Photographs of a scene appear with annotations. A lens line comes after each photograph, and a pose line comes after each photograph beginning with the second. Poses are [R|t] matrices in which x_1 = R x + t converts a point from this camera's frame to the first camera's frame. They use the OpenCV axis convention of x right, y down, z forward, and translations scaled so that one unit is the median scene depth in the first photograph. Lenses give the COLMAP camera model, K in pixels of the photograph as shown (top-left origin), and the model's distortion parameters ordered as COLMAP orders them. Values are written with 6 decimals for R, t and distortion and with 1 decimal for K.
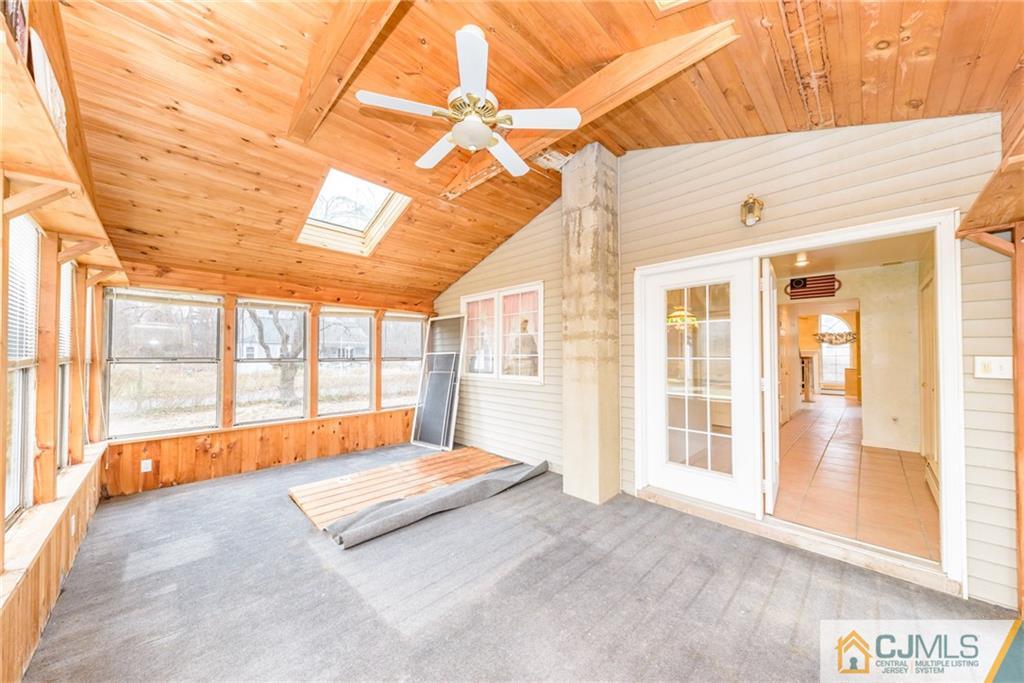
lens RADIAL K [[347.6, 0, 512.8], [0, 347.6, 348.8], [0, 0, 1]] dist [-0.000466, -0.000062]
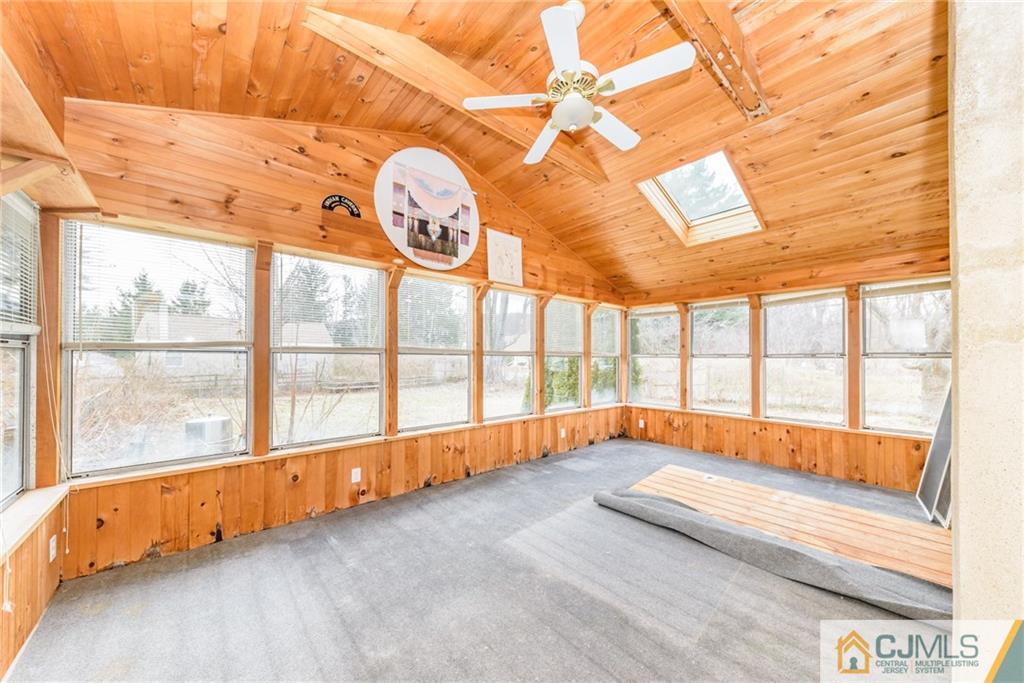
lens RADIAL K [[347.6, 0, 512.8], [0, 347.6, 348.8], [0, 0, 1]] dist [-0.000466, -0.000062]
pose [[-0.057339, -0.026030, -0.998015, 0.518661], [0.012686, 0.999560, -0.026799, 0.039772], [0.998274, -0.014197, -0.056983, 0.523229]]
